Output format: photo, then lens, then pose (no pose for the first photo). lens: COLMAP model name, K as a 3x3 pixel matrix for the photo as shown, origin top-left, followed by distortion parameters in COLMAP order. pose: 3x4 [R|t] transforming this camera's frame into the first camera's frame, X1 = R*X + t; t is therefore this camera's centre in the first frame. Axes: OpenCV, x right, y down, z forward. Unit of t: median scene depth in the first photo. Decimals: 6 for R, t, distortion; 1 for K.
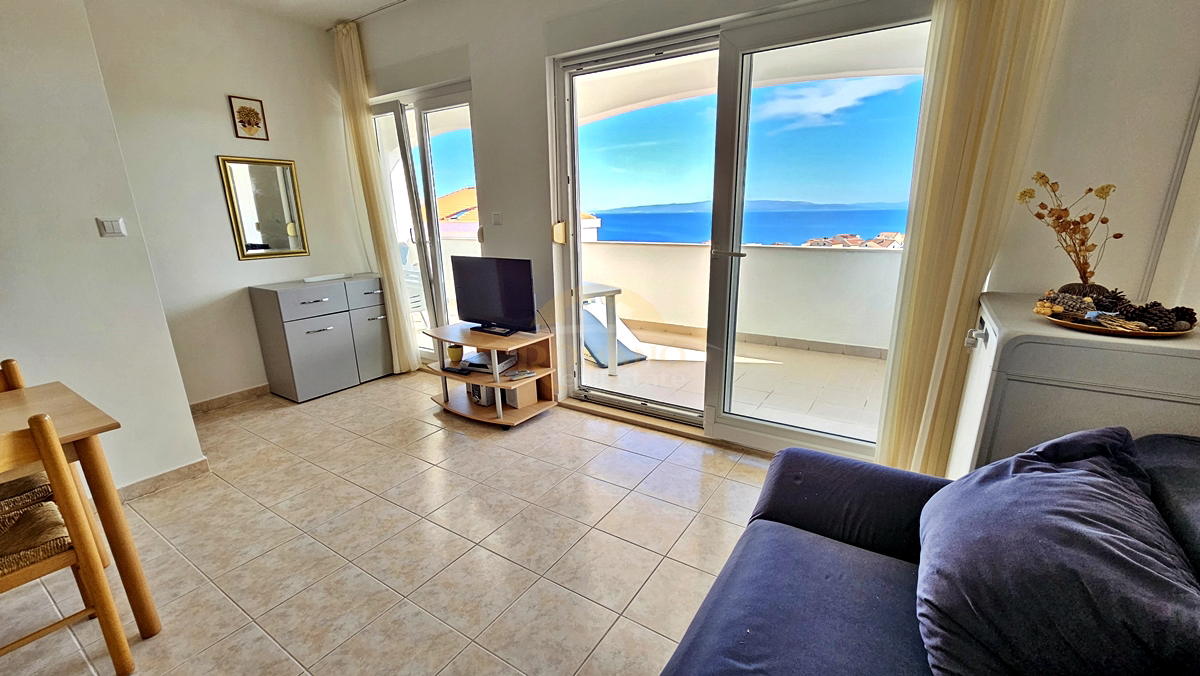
lens RADIAL K [[489.4, 0, 602.8], [0, 489.4, 346.9], [0, 0, 1]] dist [-0.000045, -0.000243]
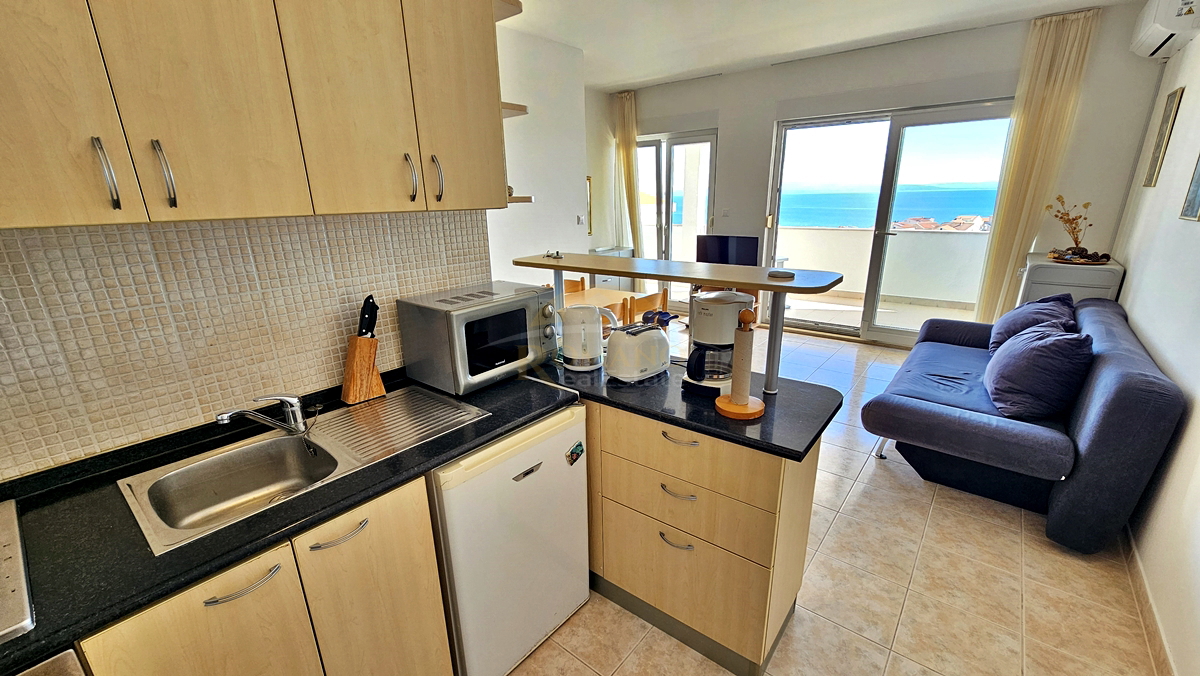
lens RADIAL K [[489.4, 0, 604.5], [0, 489.4, 349.1], [0, 0, 1]] dist [-0.000045, -0.000243]
pose [[0.994757, 0.025471, -0.099040, -0.521269], [-0.021803, 0.999042, 0.037949, 0.169470], [0.099911, -0.035590, 0.994360, -0.821228]]
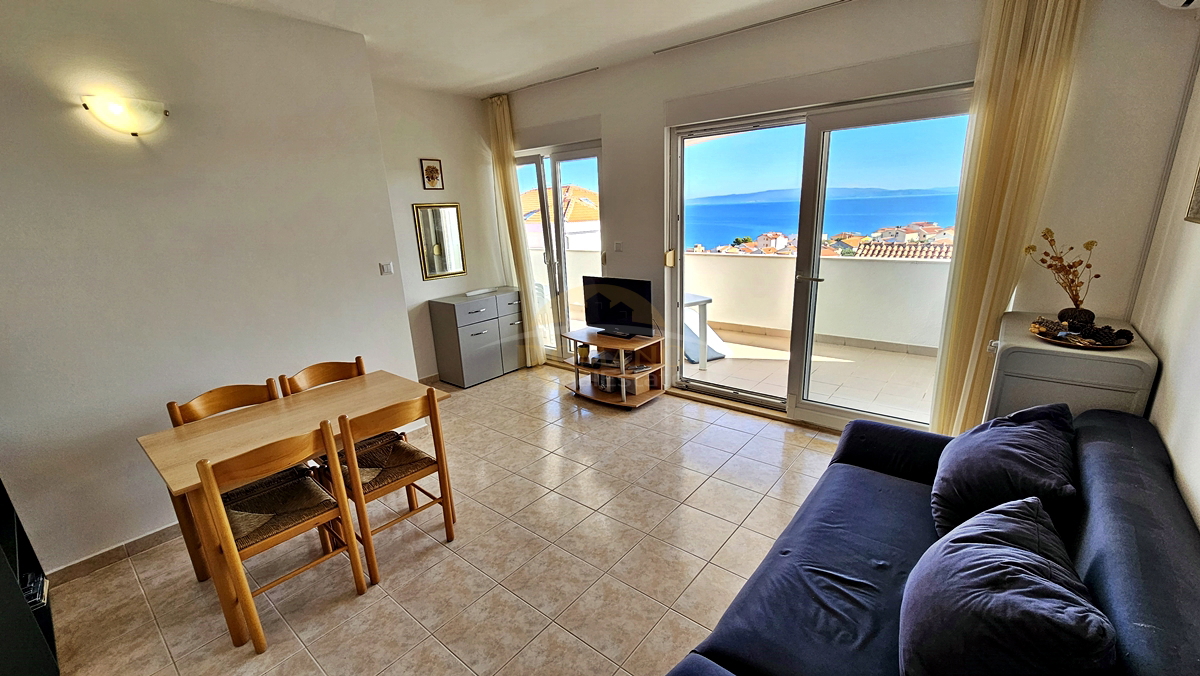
lens RADIAL K [[489.4, 0, 603.6], [0, 489.4, 348.9], [0, 0, 1]] dist [-0.000045, -0.000243]
pose [[0.993624, 0.005363, -0.112620, -0.126765], [-0.003559, 0.999862, 0.016212, -0.017710], [0.112691, -0.015708, 0.993506, -0.327798]]
